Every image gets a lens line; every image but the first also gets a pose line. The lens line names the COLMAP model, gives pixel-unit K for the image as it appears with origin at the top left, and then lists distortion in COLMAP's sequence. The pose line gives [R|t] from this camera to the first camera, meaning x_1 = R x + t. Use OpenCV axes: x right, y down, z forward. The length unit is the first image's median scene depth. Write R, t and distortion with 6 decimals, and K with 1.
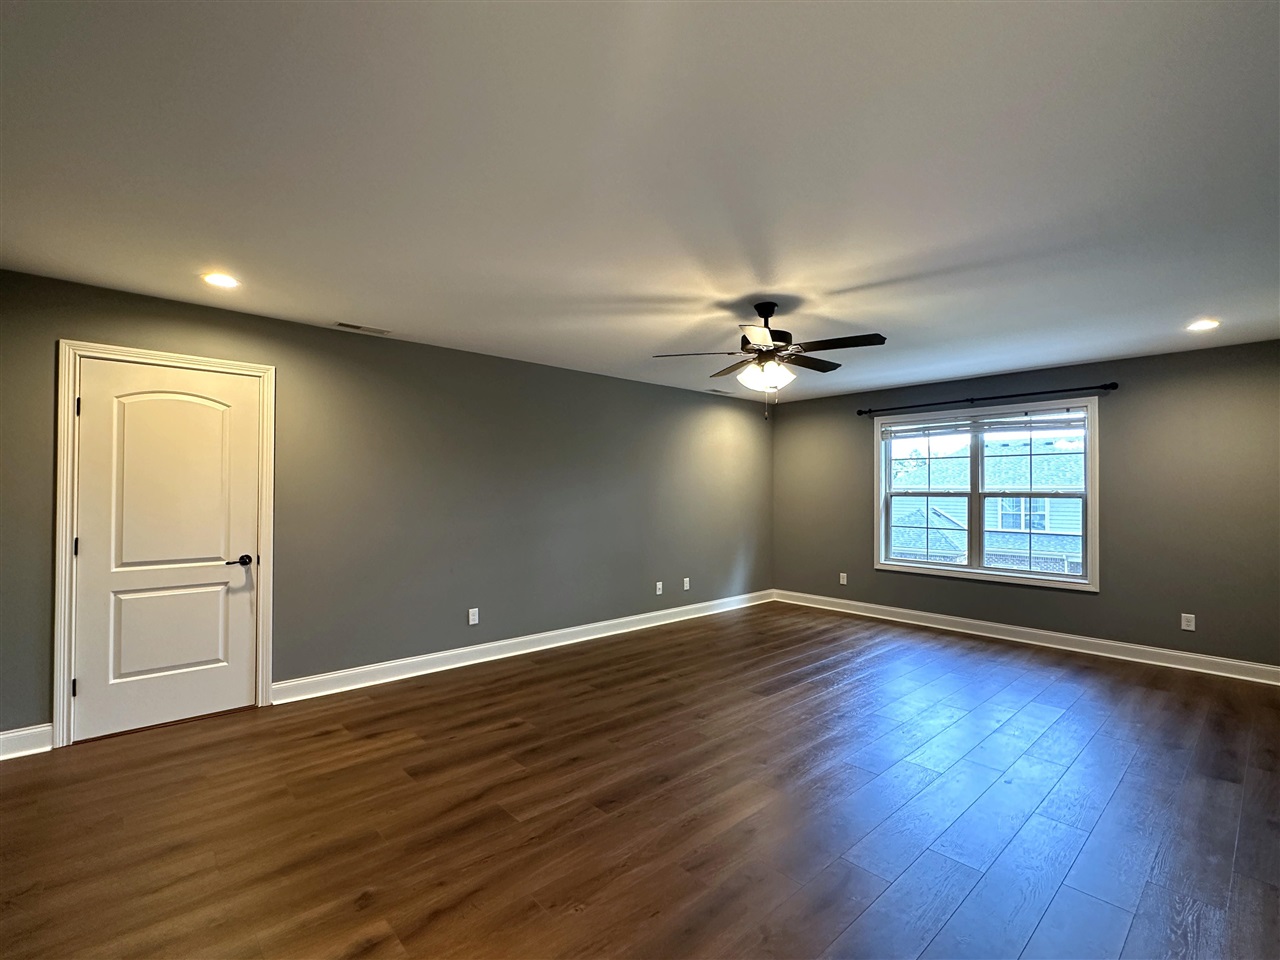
lens RADIAL K [[579.0, 0, 640.0], [0, 579.0, 480.0], [0, 0, 1]] dist [-0.003086, -0.000410]
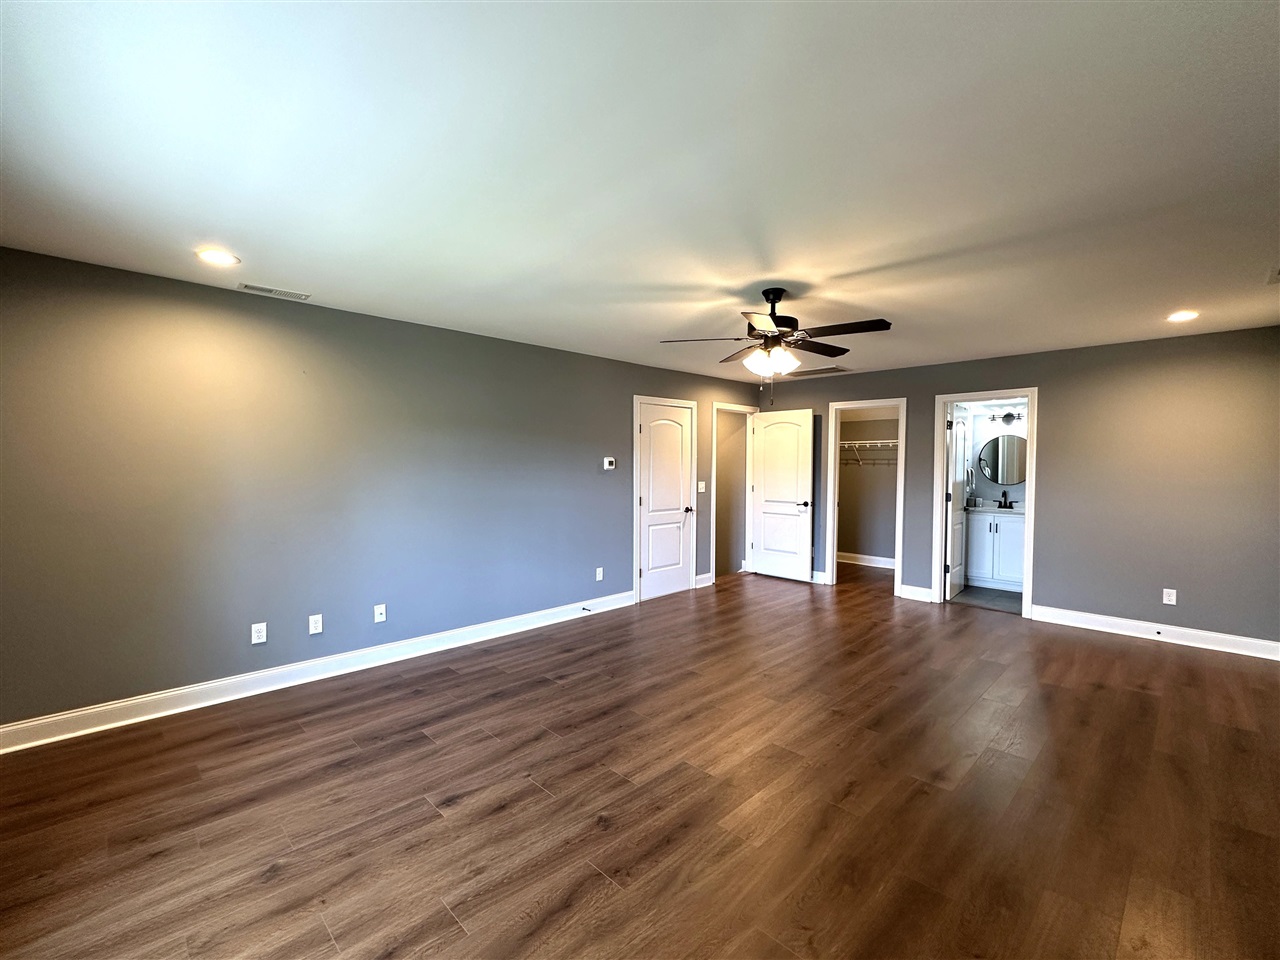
lens RADIAL K [[554.0, 0, 640.0], [0, 554.0, 480.0], [0, 0, 1]] dist [-0.006442, -0.000120]
pose [[-0.998794, -0.008505, -0.048352, 0.367103], [-0.008938, 0.999922, 0.008743, 0.016266], [0.048274, 0.009164, -0.998792, 1.454937]]
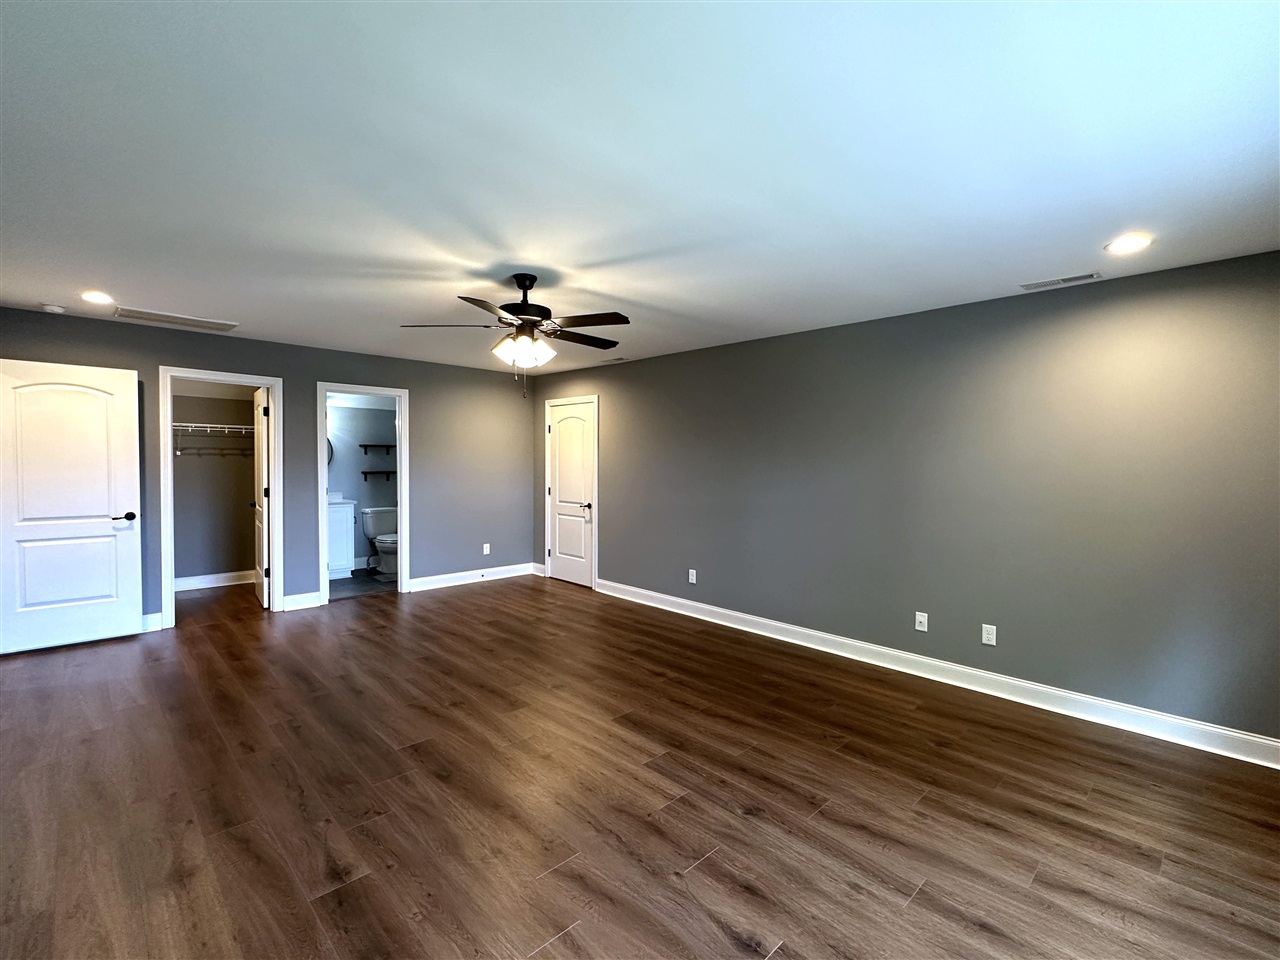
lens RADIAL K [[579.0, 0, 640.0], [0, 579.0, 480.0], [0, 0, 1]] dist [-0.003086, -0.000410]
pose [[0.042445, 0.030884, -0.998621, 0.881360], [0.008293, 0.999477, 0.031263, 0.002787], [0.999064, -0.009609, 0.042167, 0.853612]]
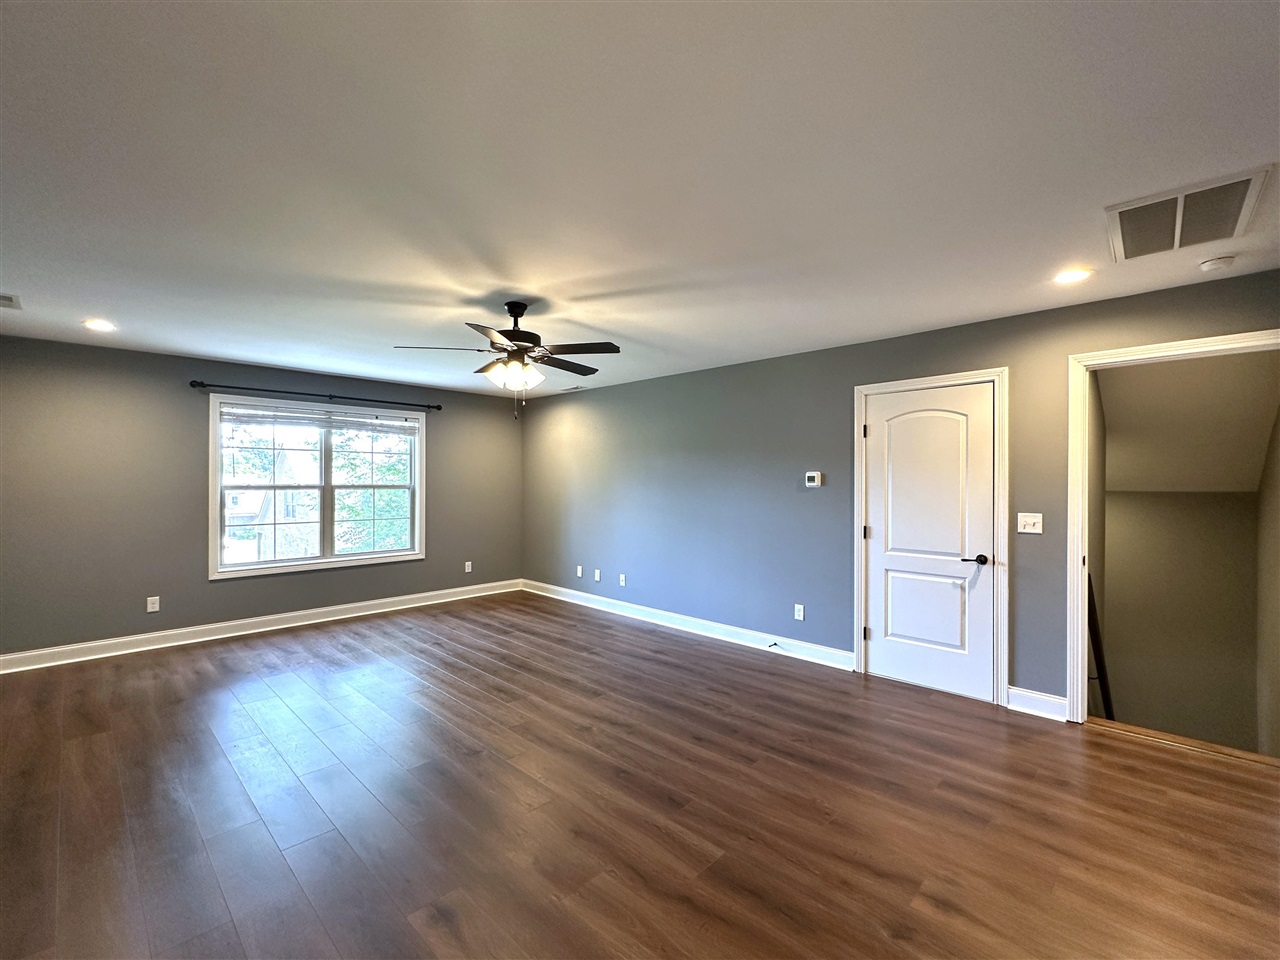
lens RADIAL K [[554.0, 0, 640.0], [0, 554.0, 480.0], [0, 0, 1]] dist [-0.006442, -0.000120]
pose [[-0.071100, -0.005267, 0.997455, -0.563198], [-0.021417, 0.999764, 0.003753, -0.004394], [-0.997239, -0.021095, -0.071196, 0.632370]]
